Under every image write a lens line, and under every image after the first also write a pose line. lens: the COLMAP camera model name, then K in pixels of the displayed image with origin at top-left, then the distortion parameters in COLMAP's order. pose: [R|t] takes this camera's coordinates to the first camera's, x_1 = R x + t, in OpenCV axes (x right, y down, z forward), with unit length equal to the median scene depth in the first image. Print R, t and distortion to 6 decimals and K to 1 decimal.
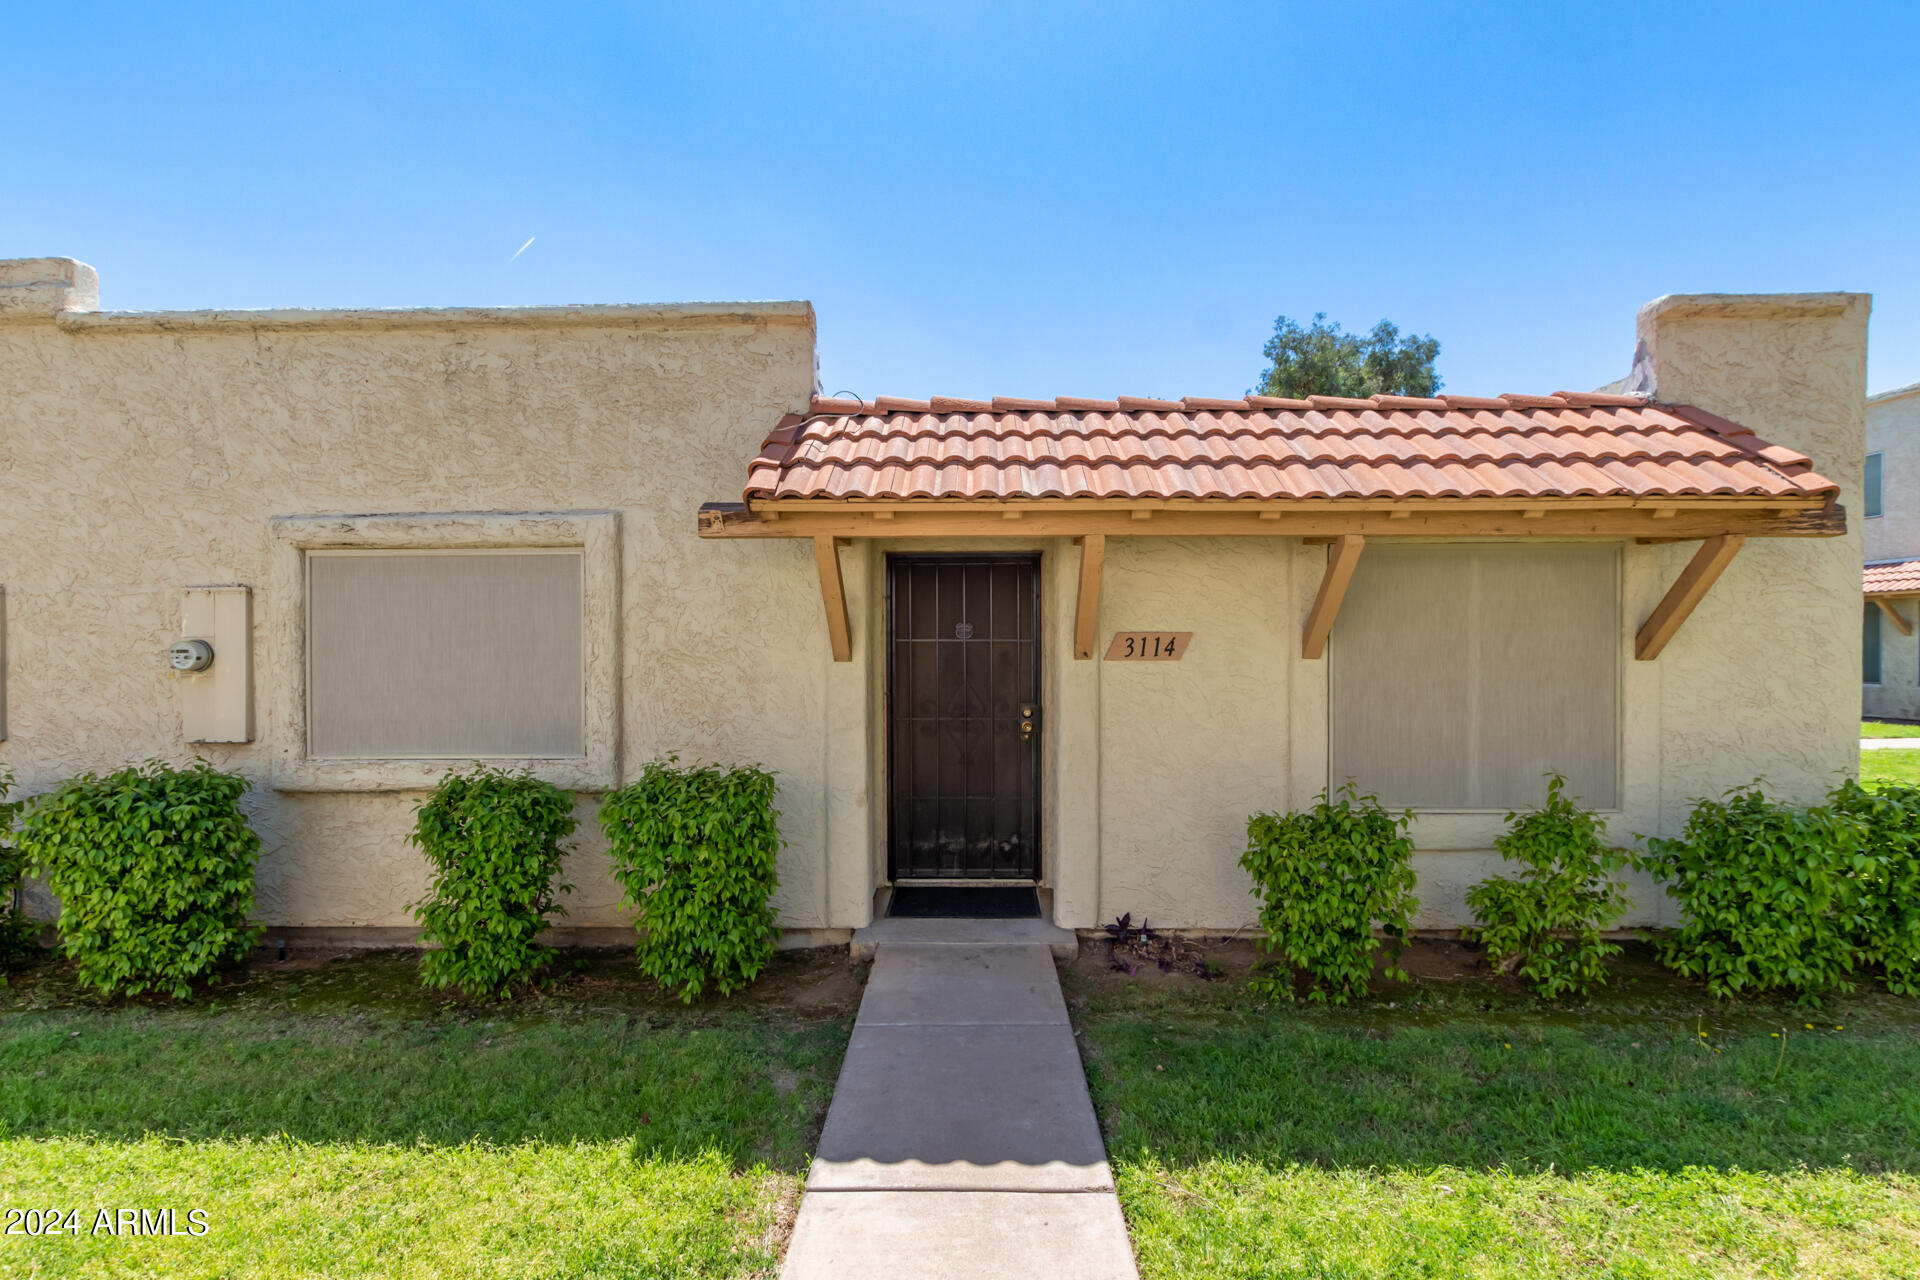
lens RADIAL K [[885.8, 0, 960.2], [0, 885.8, 645.7], [0, 0, 1]] dist [0.011084, -0.004469]
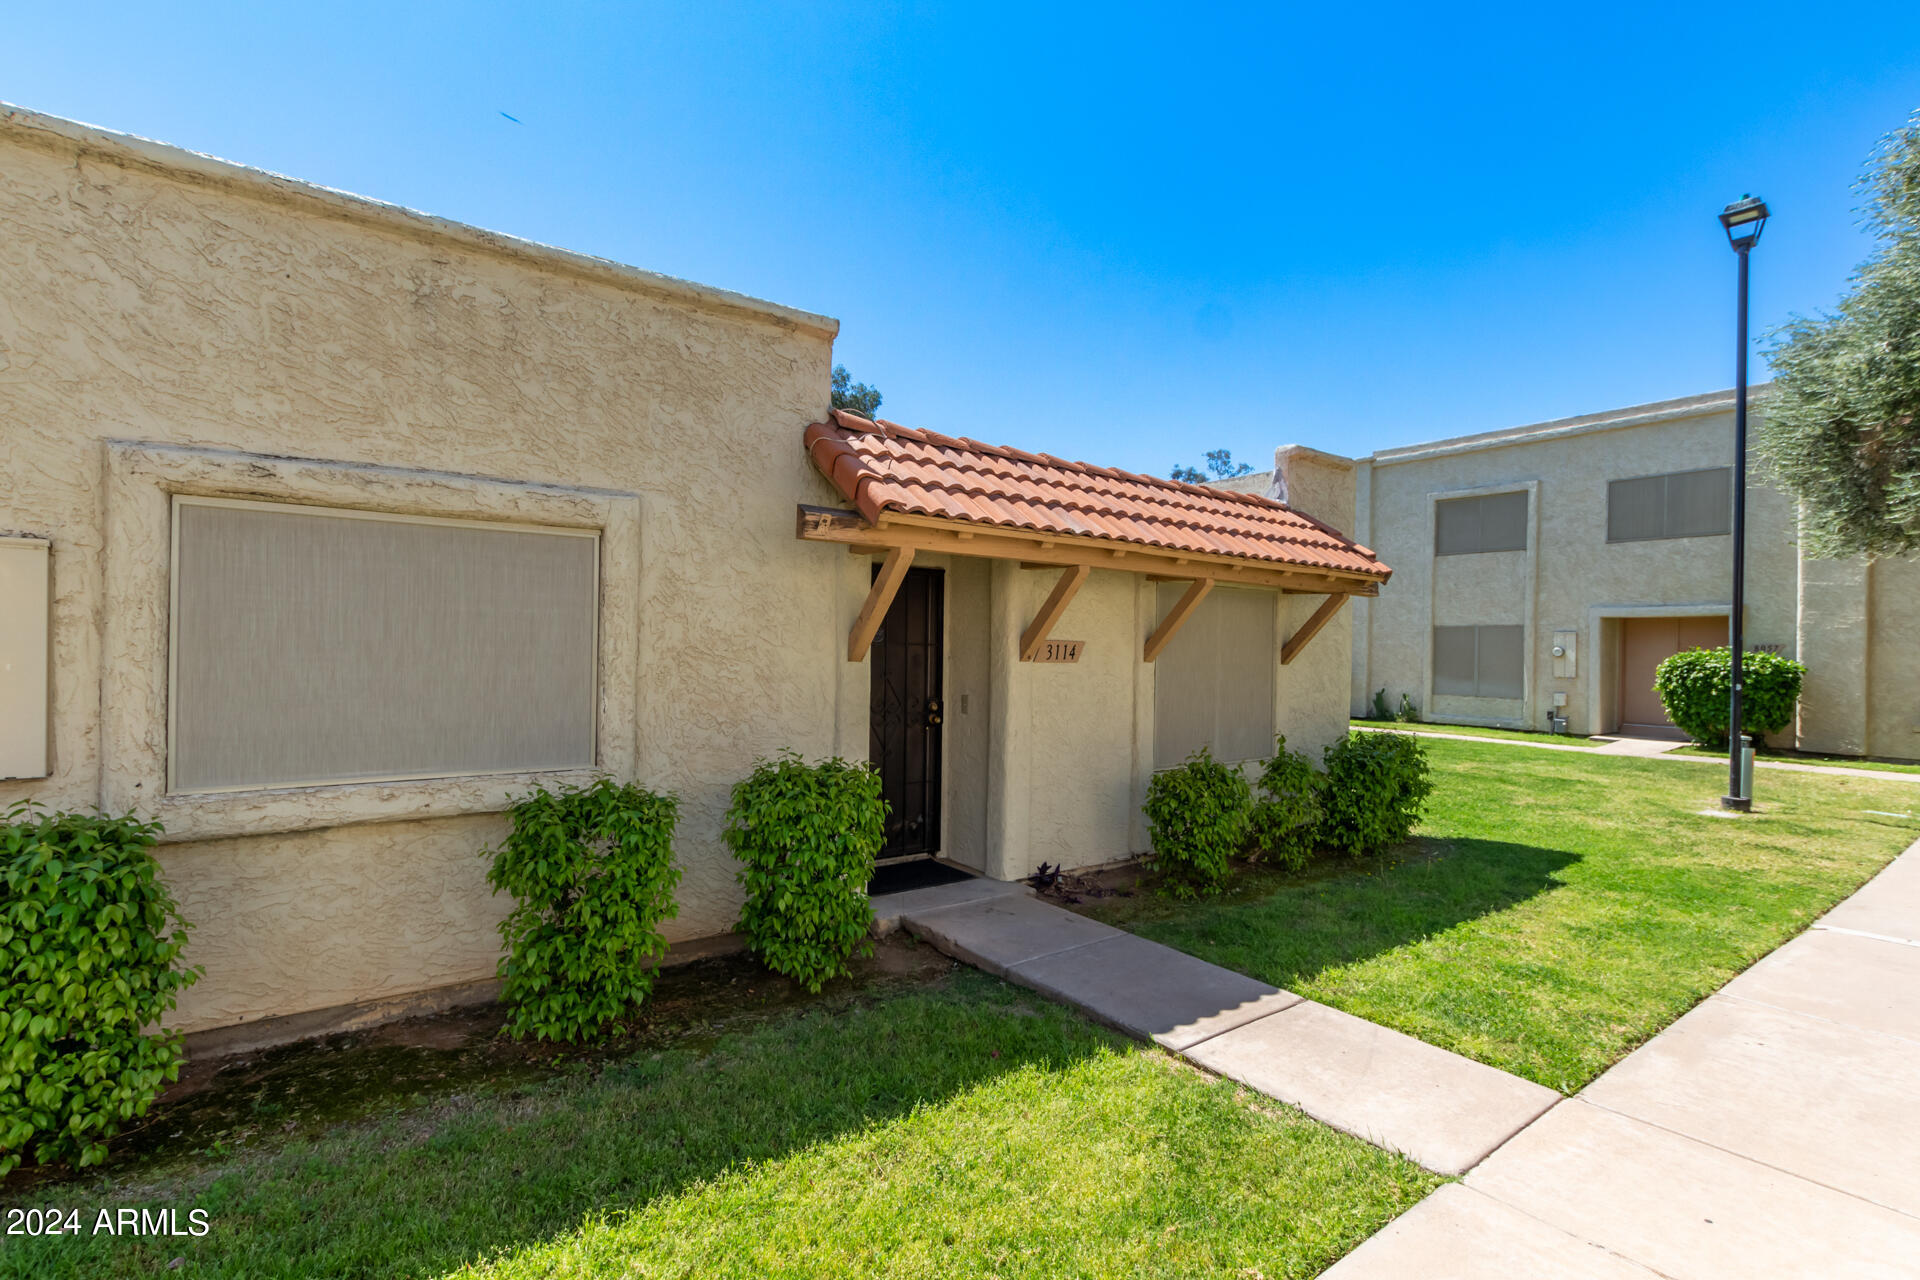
lens RADIAL K [[885.8, 0, 964.4], [0, 885.8, 644.3], [0, 0, 1]] dist [0.011084, -0.004469]
pose [[0.788671, 0.020055, 0.614488, -0.683772], [-0.015810, 0.999799, -0.012338, 0.008556], [-0.614612, 0.000015, 0.788830, 0.072511]]
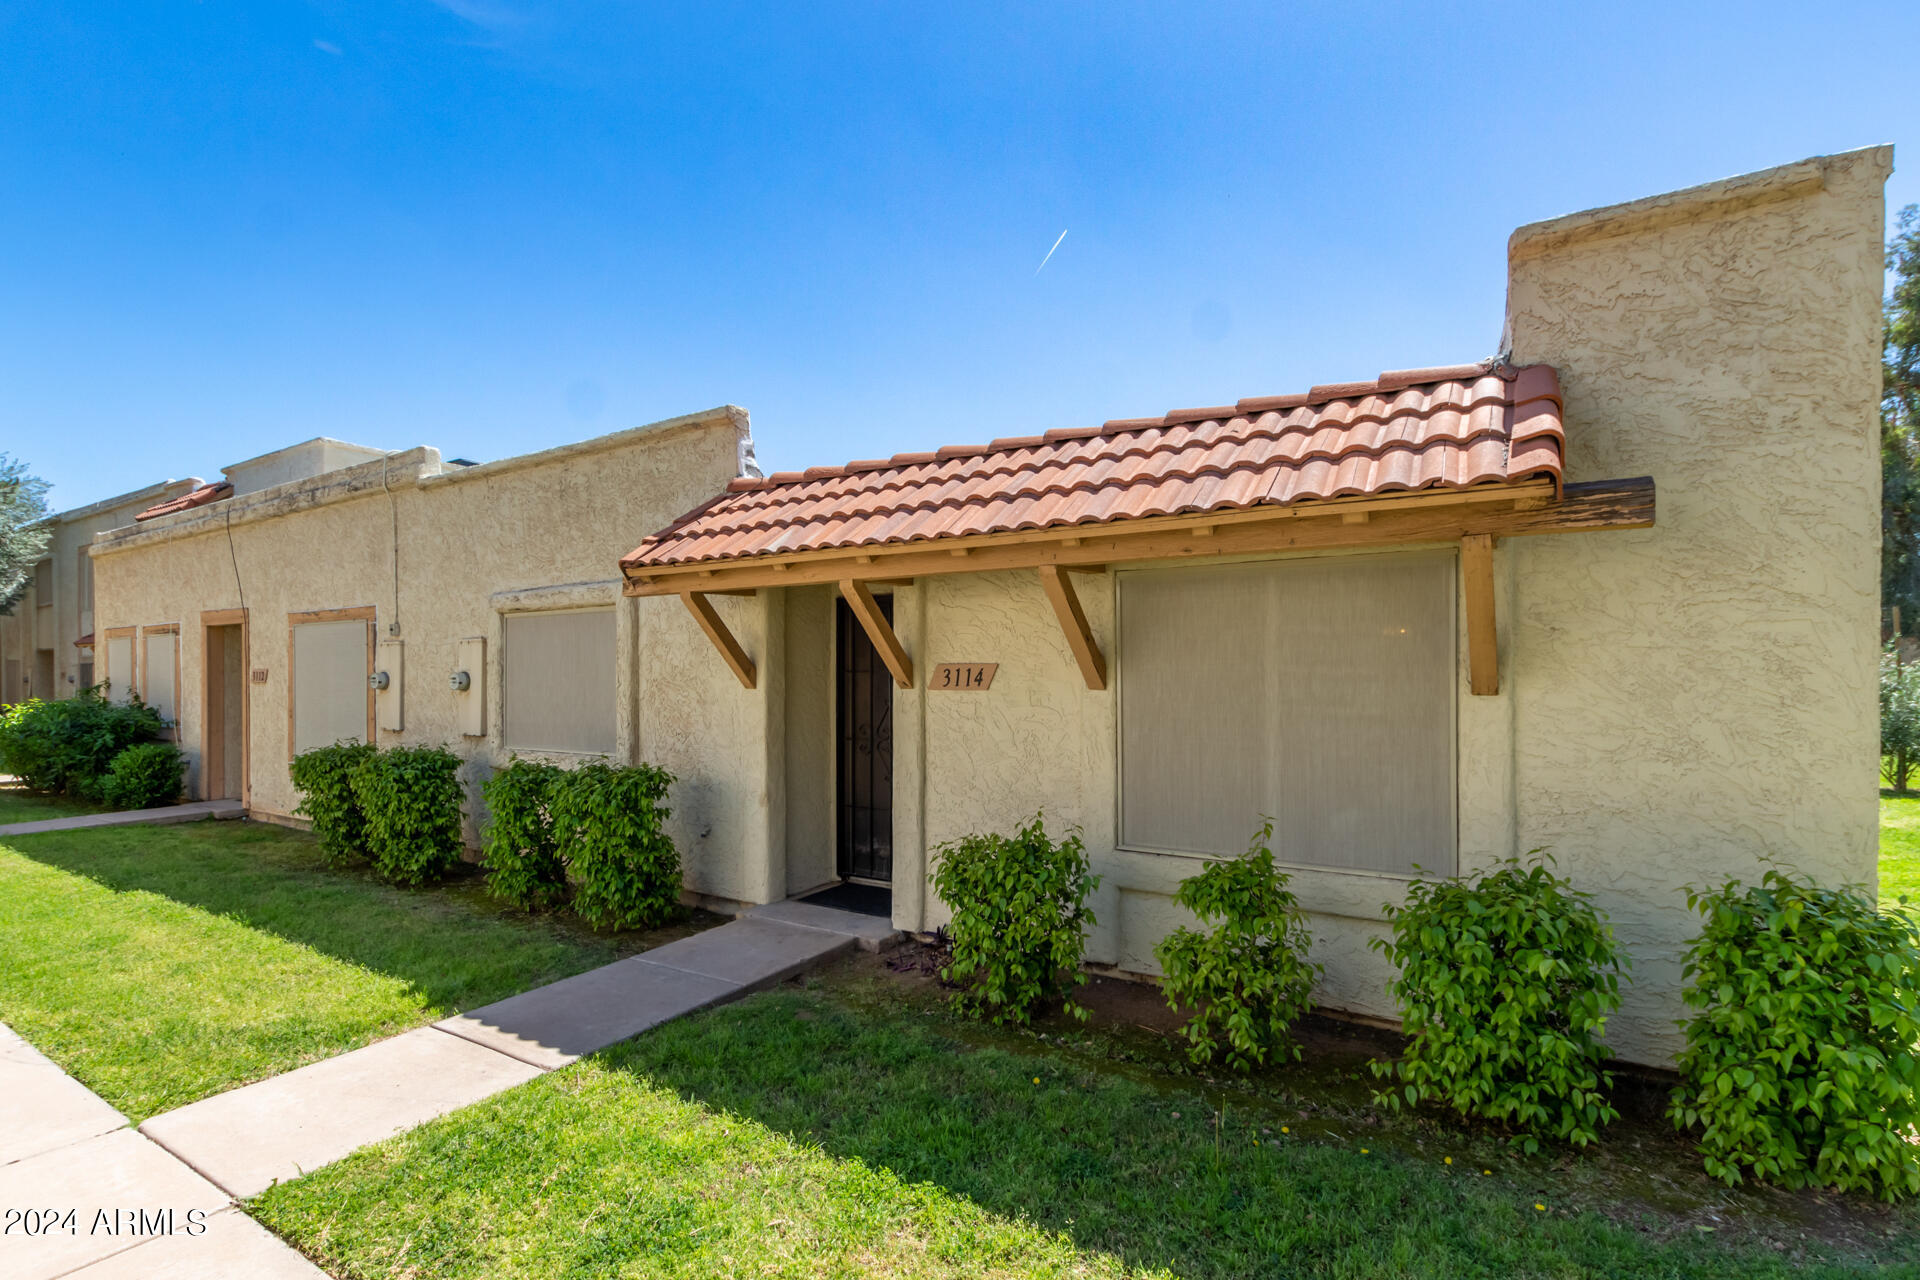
lens RADIAL K [[885.8, 0, 955.1], [0, 885.8, 677.1], [0, 0, 1]] dist [0.011084, -0.004469]
pose [[0.856459, 0.001969, -0.516211, 0.755788], [-0.003622, 0.999991, -0.002195, 0.003495], [0.516202, 0.003750, 0.856459, 0.077617]]
